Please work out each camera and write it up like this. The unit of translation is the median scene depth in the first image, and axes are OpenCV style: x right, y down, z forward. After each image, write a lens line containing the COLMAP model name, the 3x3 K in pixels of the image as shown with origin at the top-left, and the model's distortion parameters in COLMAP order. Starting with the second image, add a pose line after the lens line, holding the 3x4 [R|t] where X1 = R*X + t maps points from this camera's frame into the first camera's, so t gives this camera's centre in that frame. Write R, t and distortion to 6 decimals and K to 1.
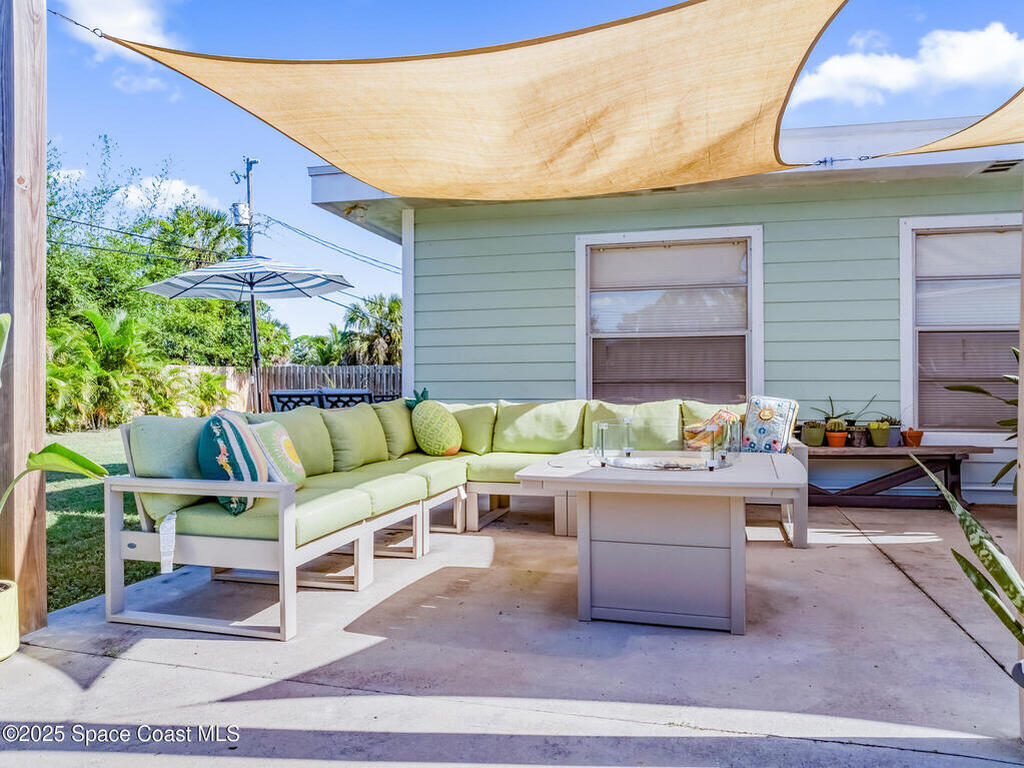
lens RADIAL K [[725.9, 0, 516.5], [0, 725.9, 384.3], [0, 0, 1]] dist [-0.041742, 0.012312]
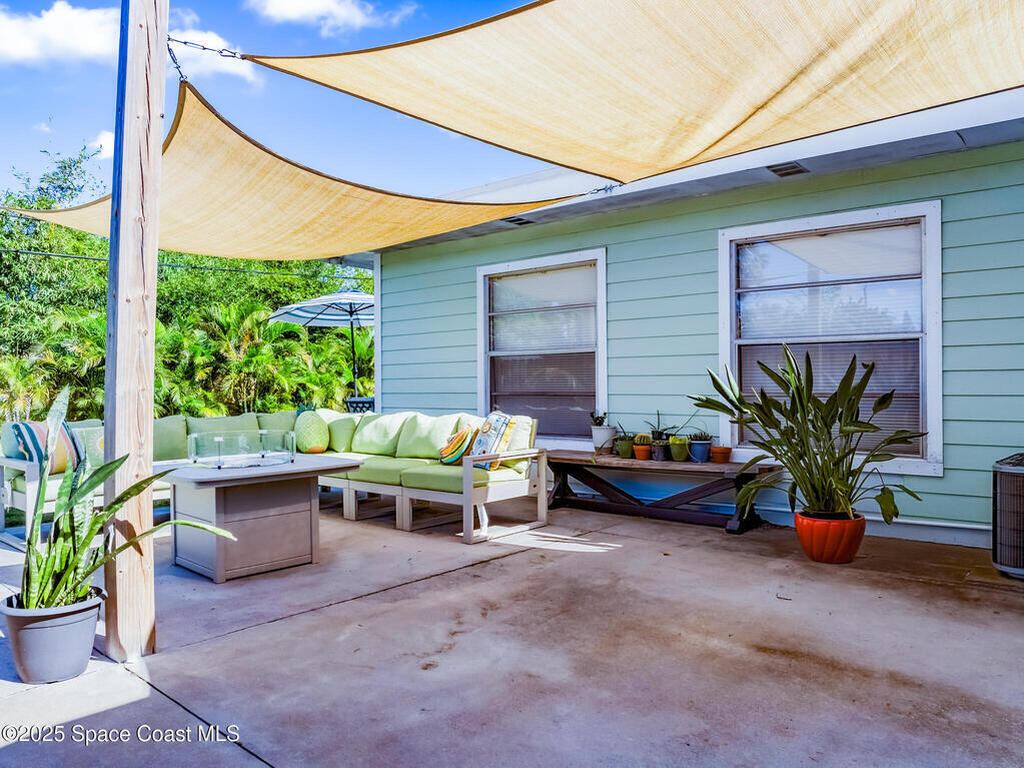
lens RADIAL K [[725.9, 0, 520.0], [0, 725.9, 381.5], [0, 0, 1]] dist [-0.041742, 0.012312]
pose [[0.898860, -0.006329, -0.438191, 0.657362], [0.006336, 0.999979, -0.001446, -0.022060], [0.438191, -0.001477, 0.898881, -0.010336]]
